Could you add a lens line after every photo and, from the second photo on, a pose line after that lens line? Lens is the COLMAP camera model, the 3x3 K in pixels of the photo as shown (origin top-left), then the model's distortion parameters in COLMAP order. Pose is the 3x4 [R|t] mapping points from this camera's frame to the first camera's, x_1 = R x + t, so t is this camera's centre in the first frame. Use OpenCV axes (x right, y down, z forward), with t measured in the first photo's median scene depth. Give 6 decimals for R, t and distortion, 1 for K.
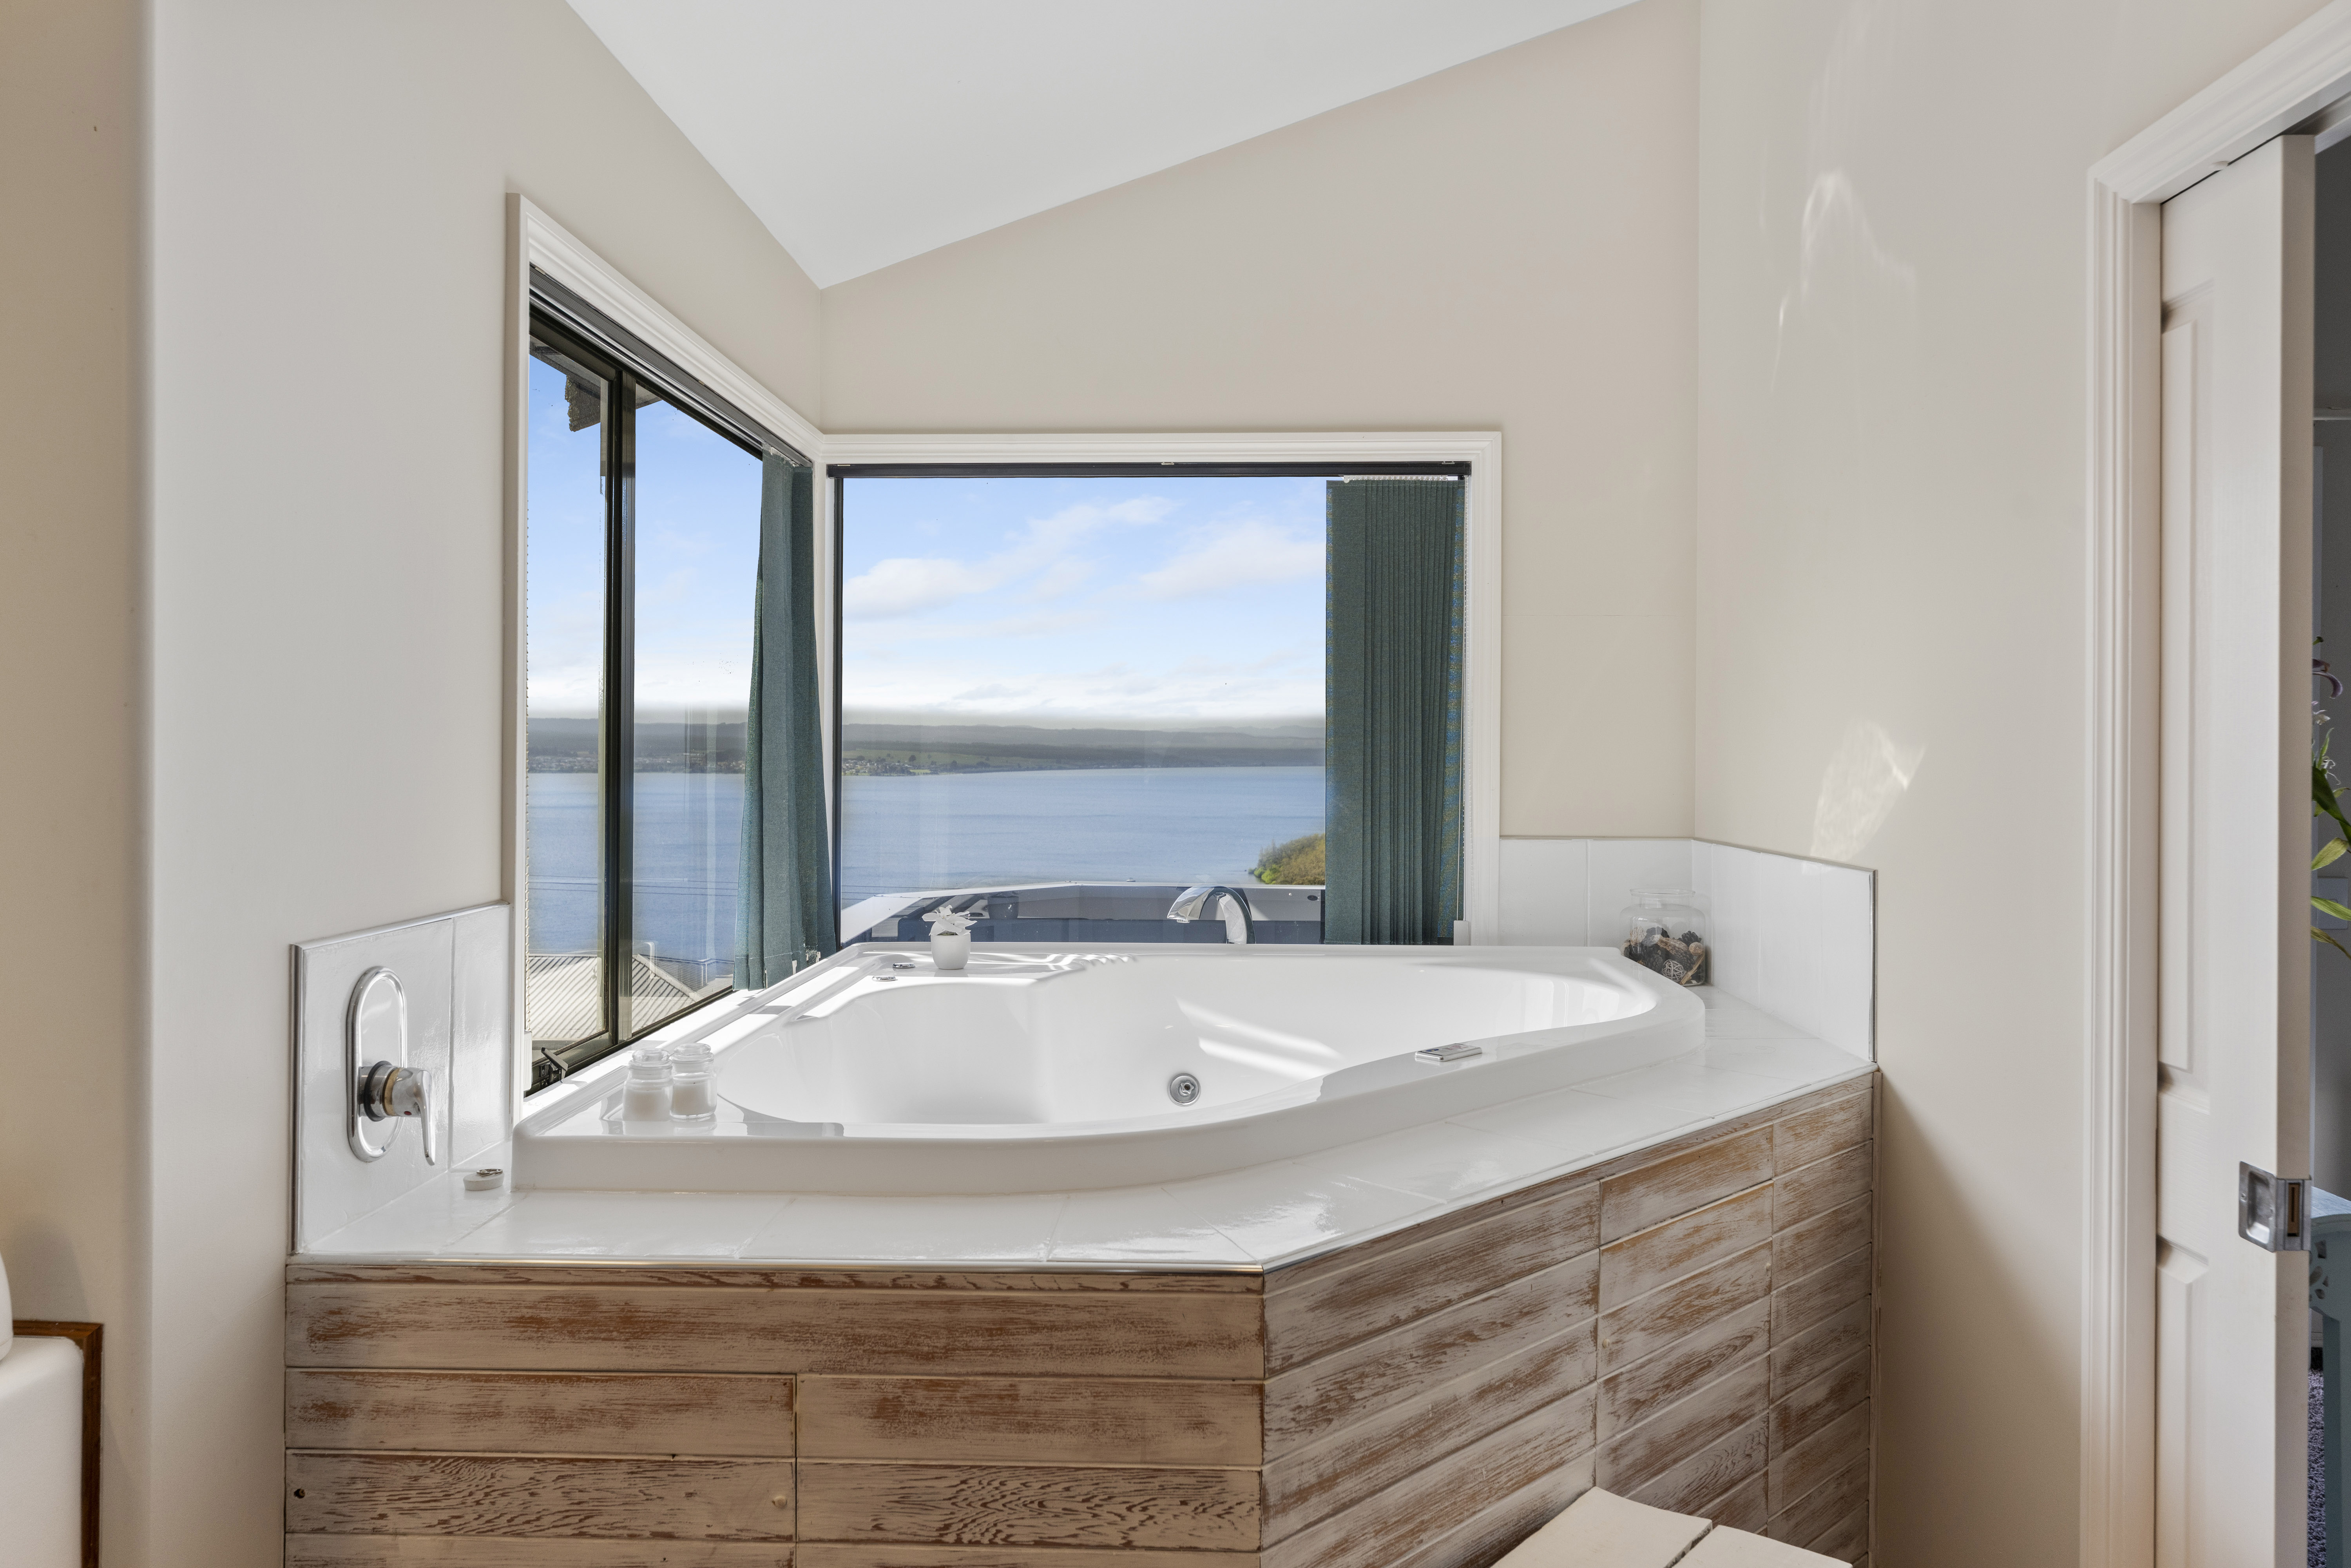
lens RADIAL K [[1547.4, 0, 1170.1], [0, 1547.4, 771.6], [0, 0, 1]] dist [-0.004506, 0.001790]
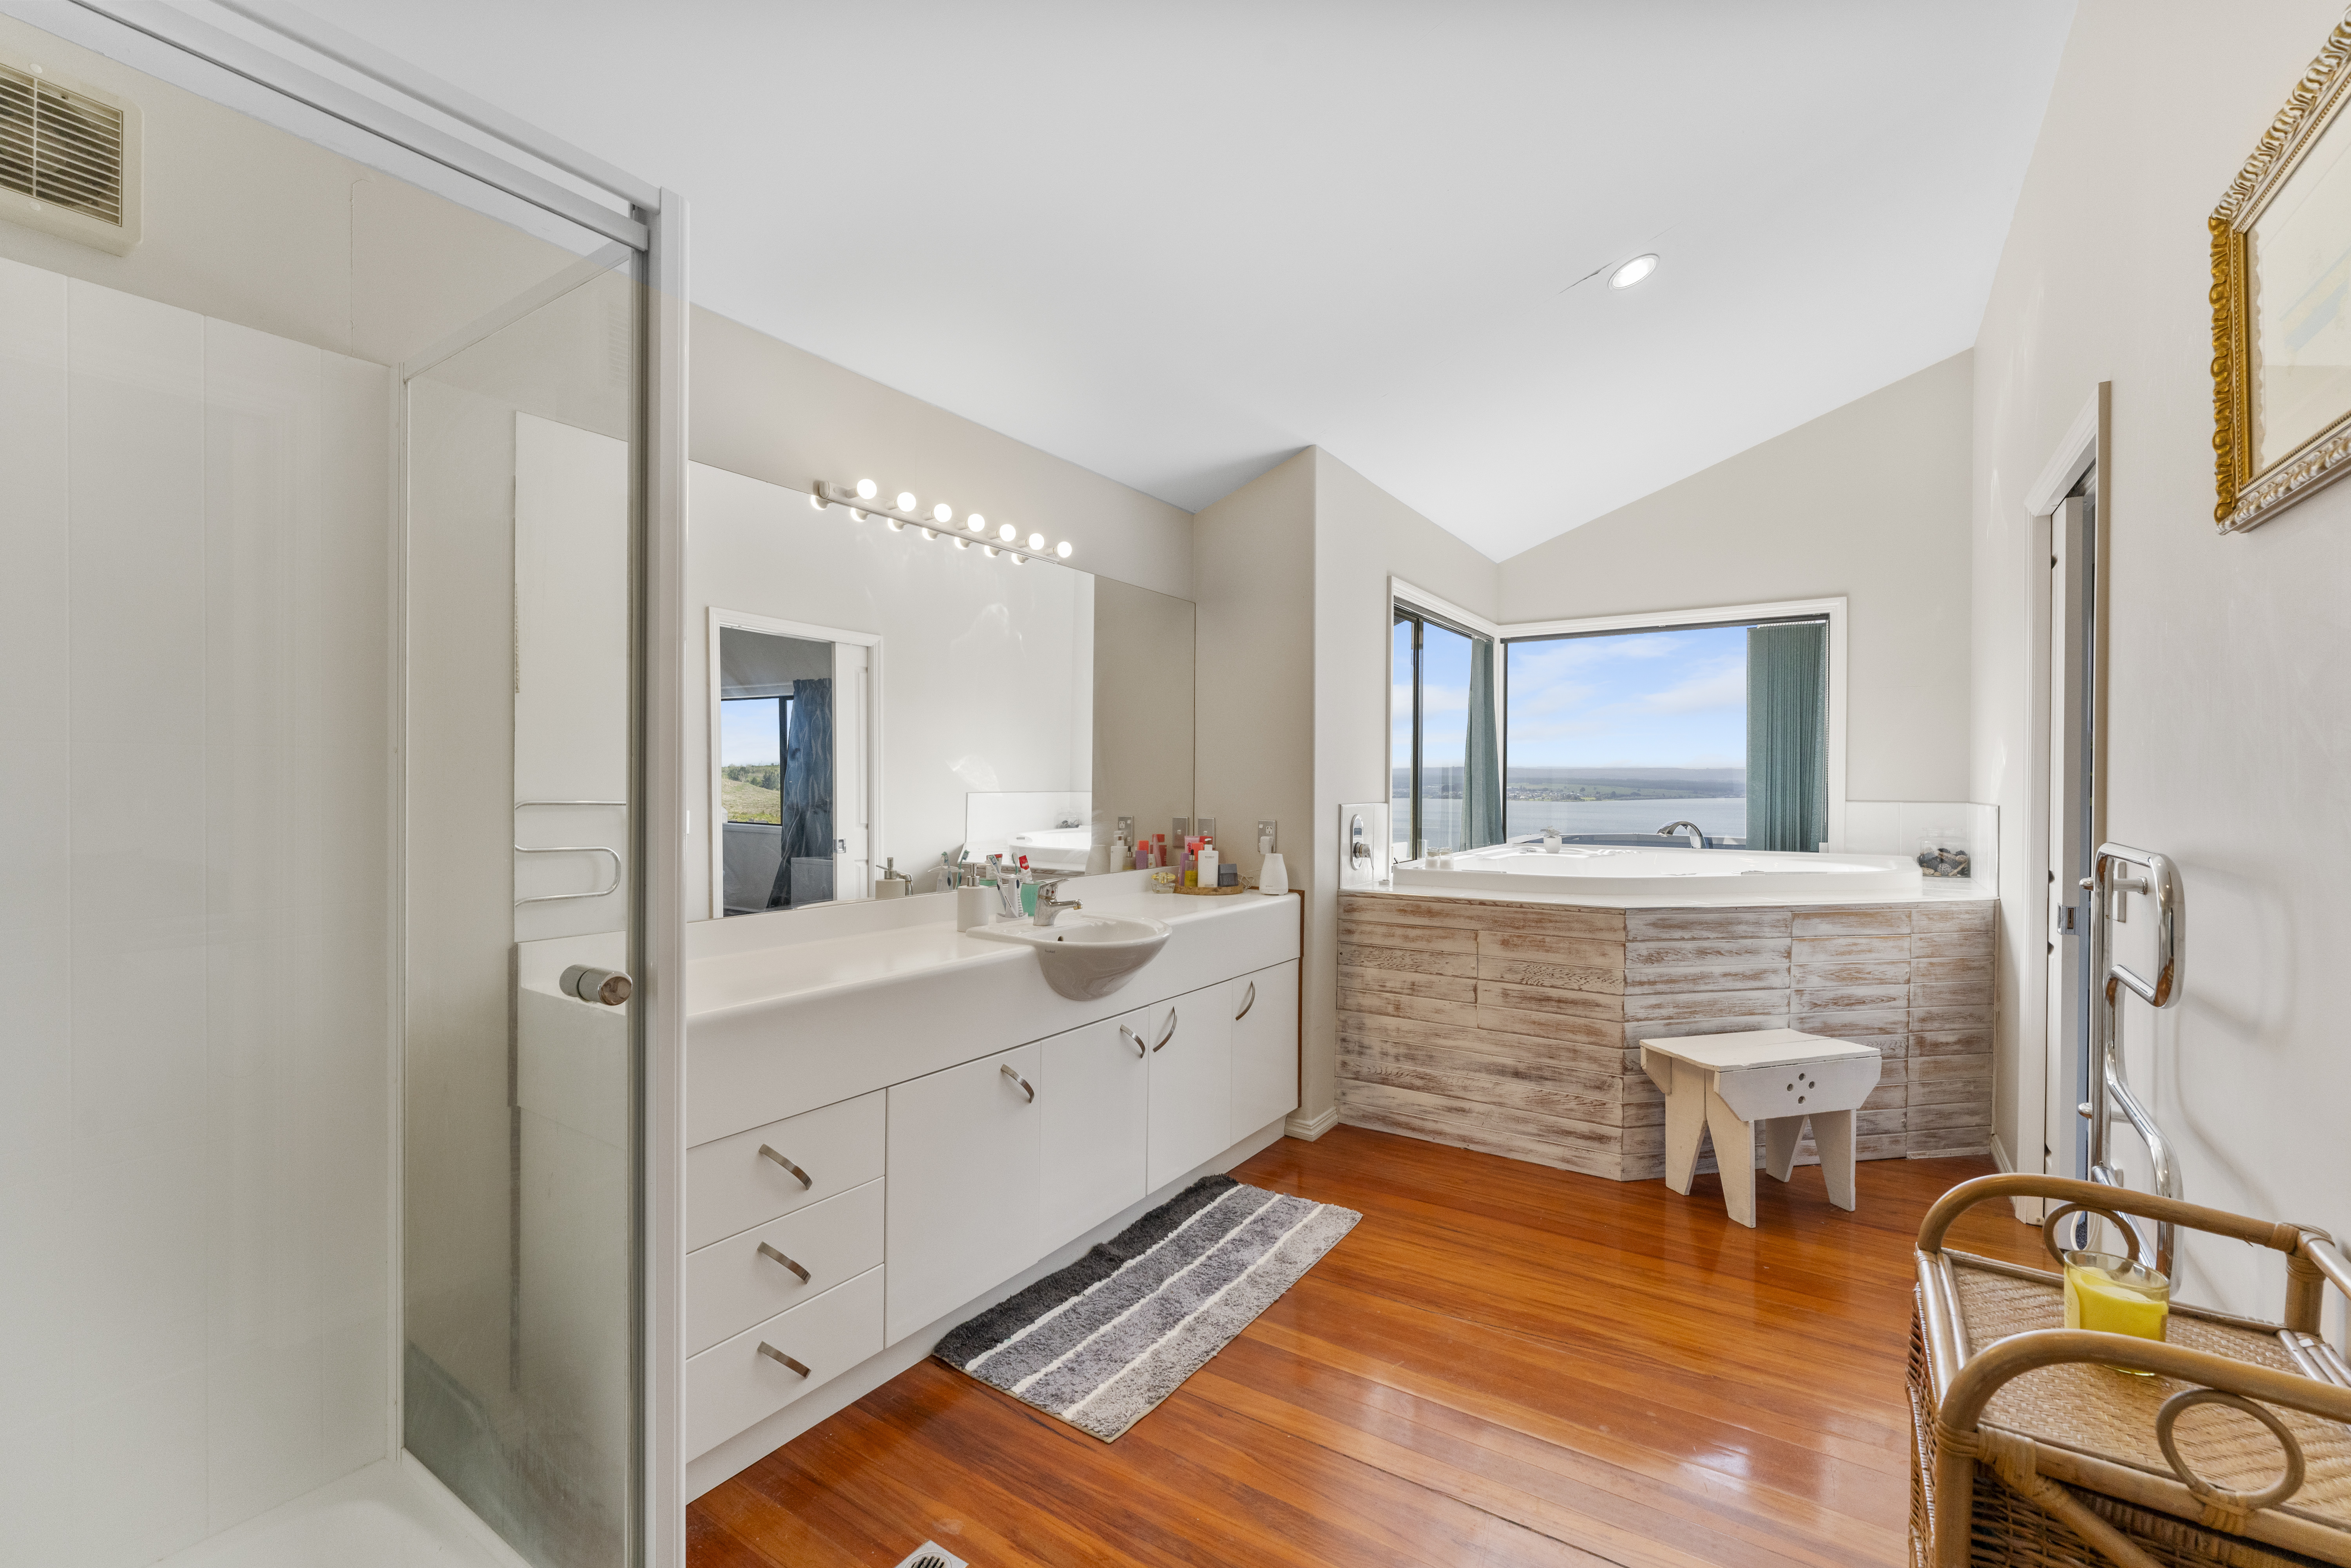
lens RADIAL K [[990.8, 0, 1181.6], [0, 990.8, 782.6], [0, 0, 1]] dist [0.001323, -0.000116]
pose [[0.853934, 0.000516, -0.520380, 0.291982], [-0.007339, 0.999912, -0.011052, 0.078620], [0.520329, 0.013257, 0.853863, -1.049450]]
